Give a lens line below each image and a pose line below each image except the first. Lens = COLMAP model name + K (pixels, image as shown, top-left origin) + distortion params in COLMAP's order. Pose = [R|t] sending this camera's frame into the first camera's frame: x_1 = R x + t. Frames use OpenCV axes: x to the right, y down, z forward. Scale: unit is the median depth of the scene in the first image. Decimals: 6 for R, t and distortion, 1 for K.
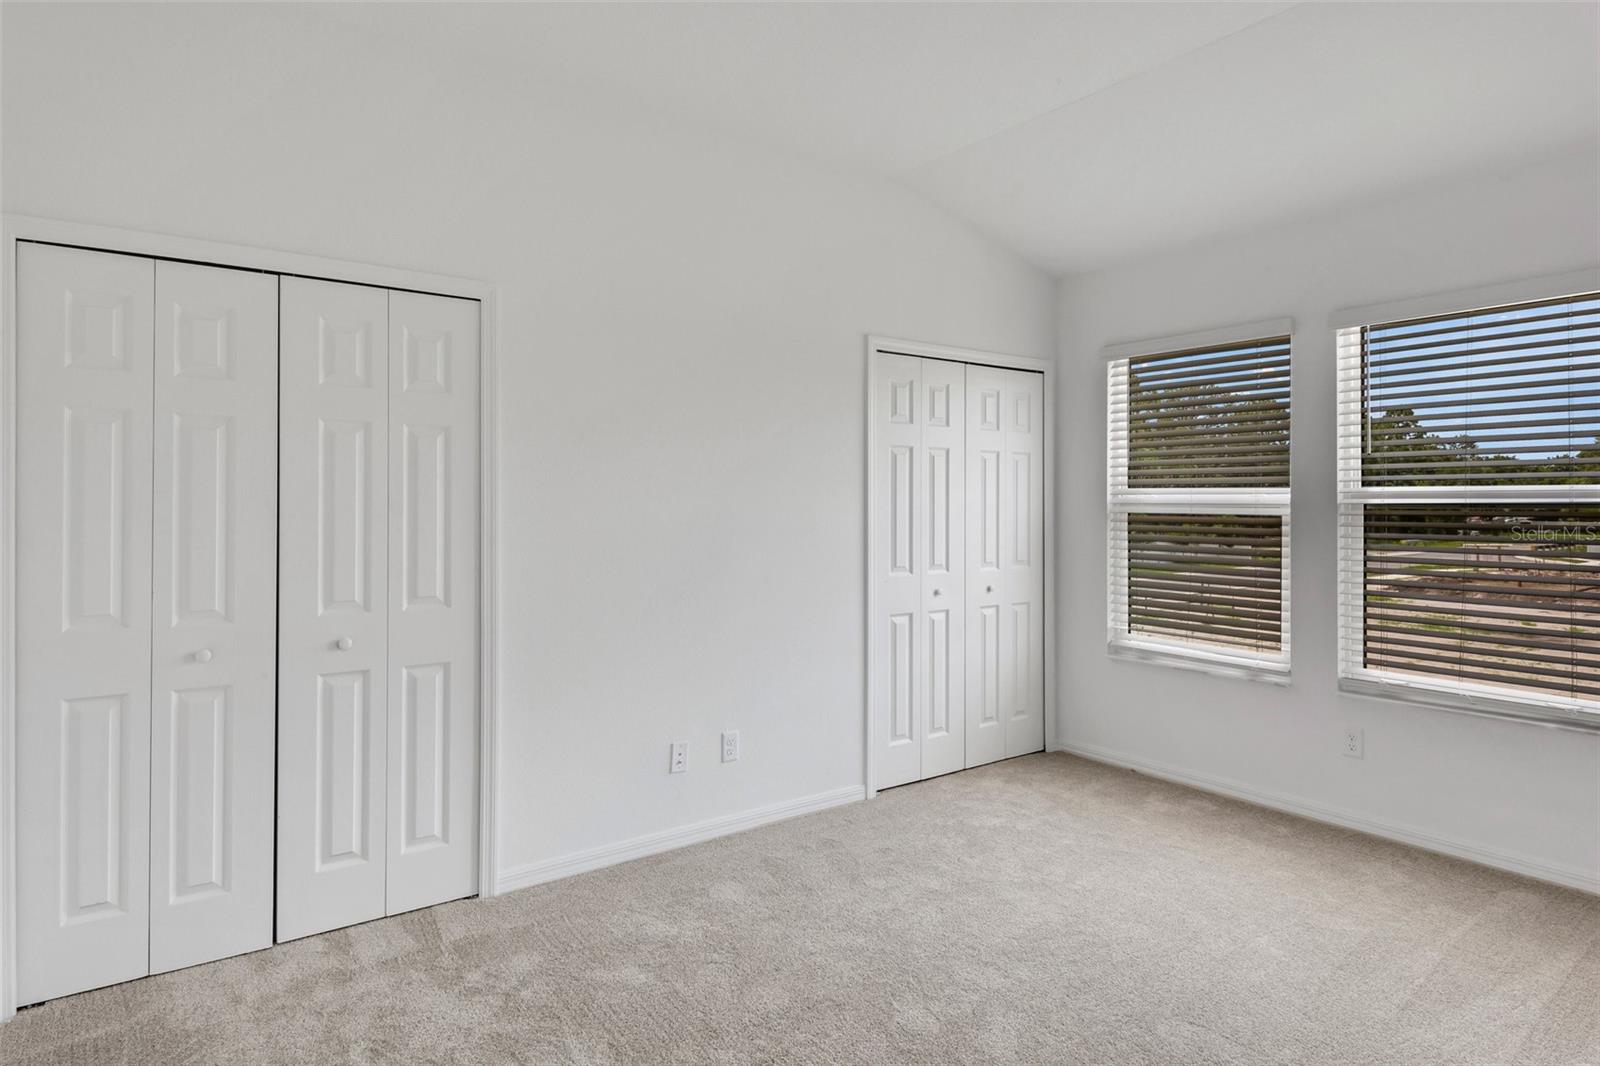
lens RADIAL K [[920.6, 0, 803.7], [0, 920.6, 522.0], [0, 0, 1]] dist [0.032037, -0.011151]
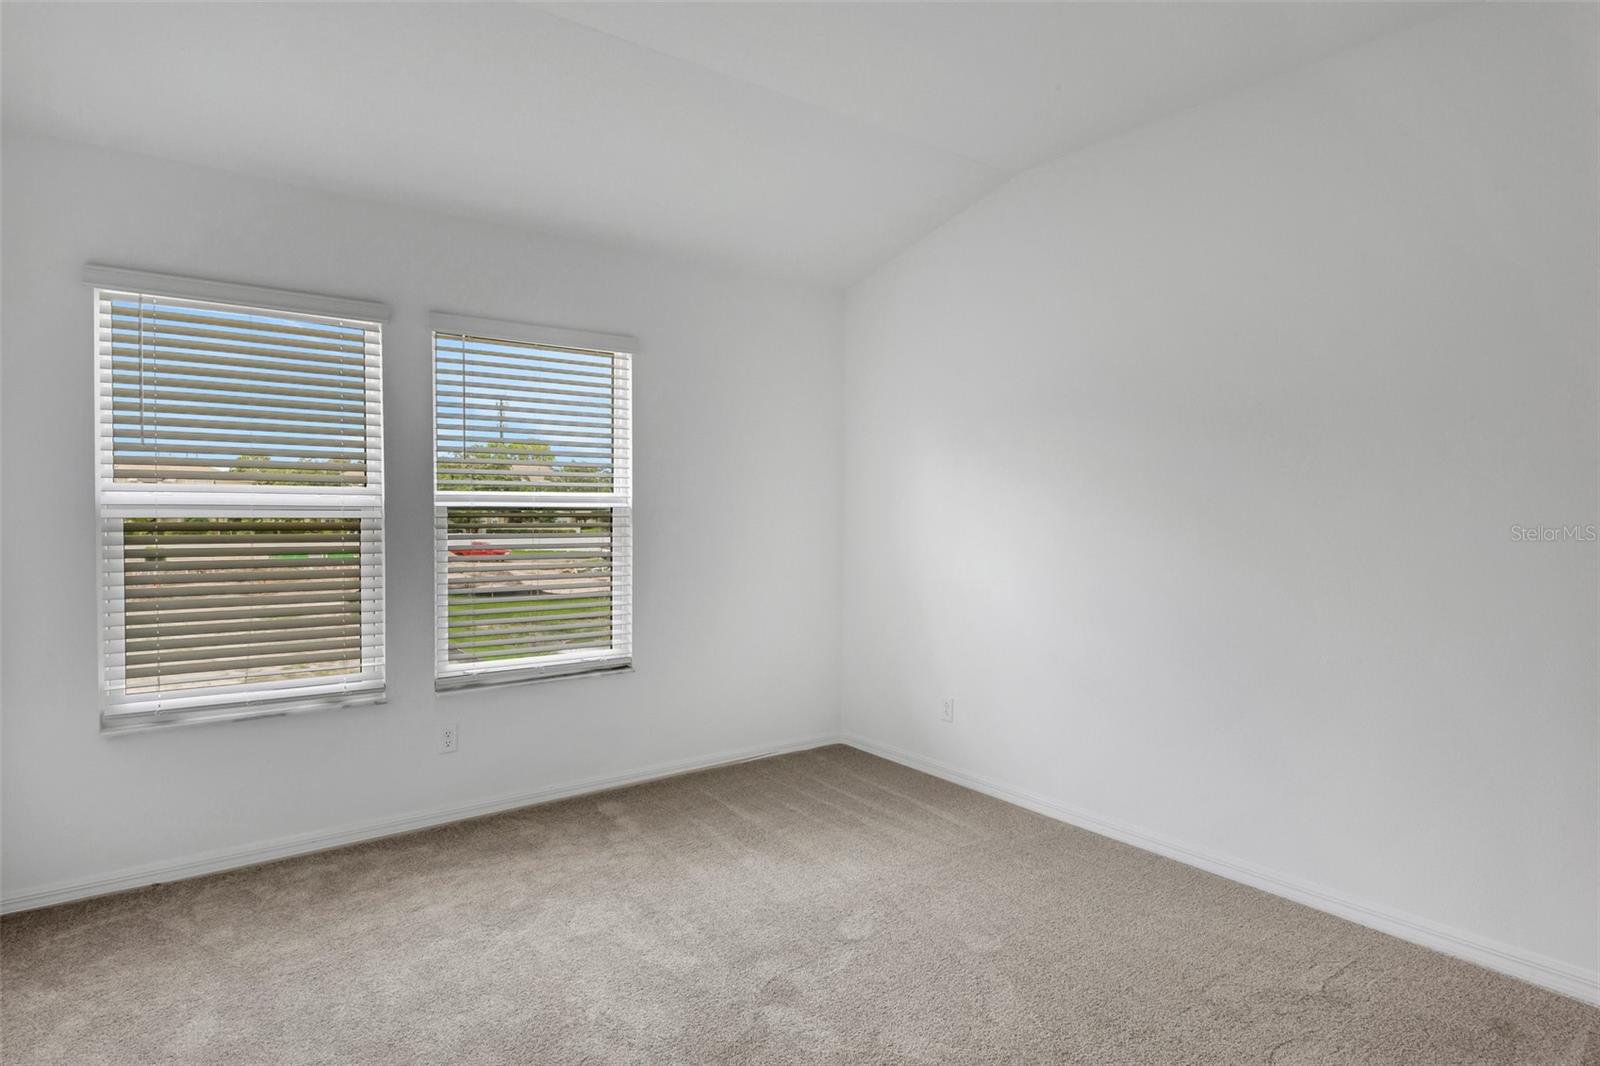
lens RADIAL K [[920.6, 0, 805.4], [0, 920.6, 543.4], [0, 0, 1]] dist [0.032037, -0.011151]
pose [[-0.038213, -0.041137, 0.998423, -0.405686], [0.012167, 0.999059, 0.041629, -0.015241], [-0.999196, 0.013739, -0.037676, 0.597879]]
